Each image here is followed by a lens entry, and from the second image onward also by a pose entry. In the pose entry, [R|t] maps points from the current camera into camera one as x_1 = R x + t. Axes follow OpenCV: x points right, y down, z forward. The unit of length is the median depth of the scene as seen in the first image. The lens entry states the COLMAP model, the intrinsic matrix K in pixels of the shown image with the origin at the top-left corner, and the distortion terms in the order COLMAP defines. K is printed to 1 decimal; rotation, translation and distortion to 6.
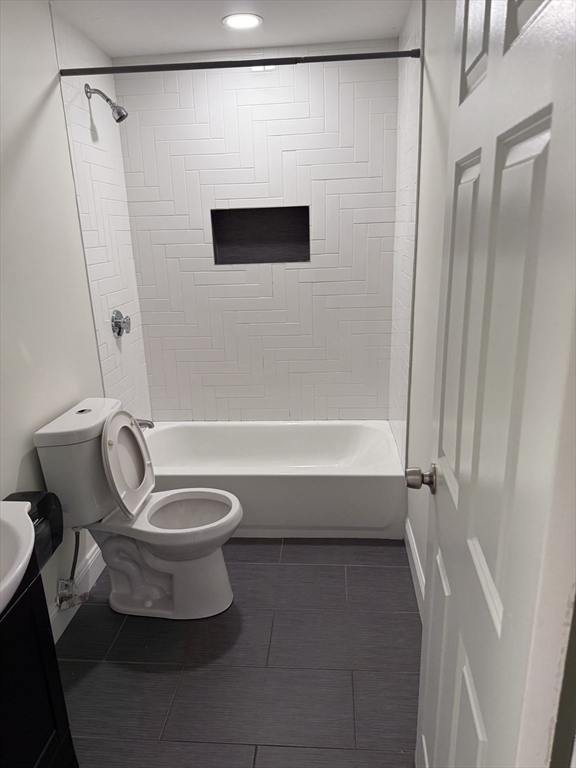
lens RADIAL K [[538.7, 0, 286.6], [0, 538.7, 383.8], [0, 0, 1]] dist [-0.013903, -0.008394]
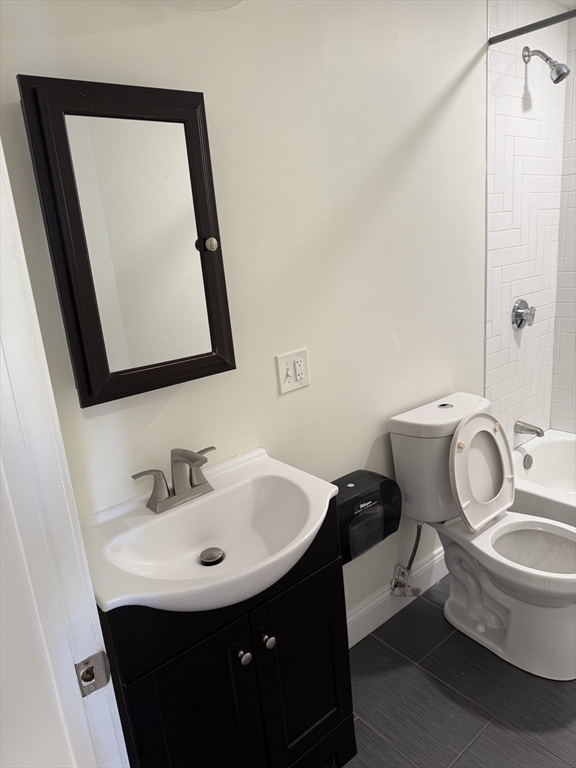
lens RADIAL K [[538.7, 0, 287.6], [0, 538.7, 382.7], [0, 0, 1]] dist [-0.013903, -0.008394]
pose [[0.687803, 0.160954, -0.707828, 0.090318], [-0.137931, 0.986321, 0.090252, -0.033919], [0.712672, 0.035556, 0.700595, 0.124800]]
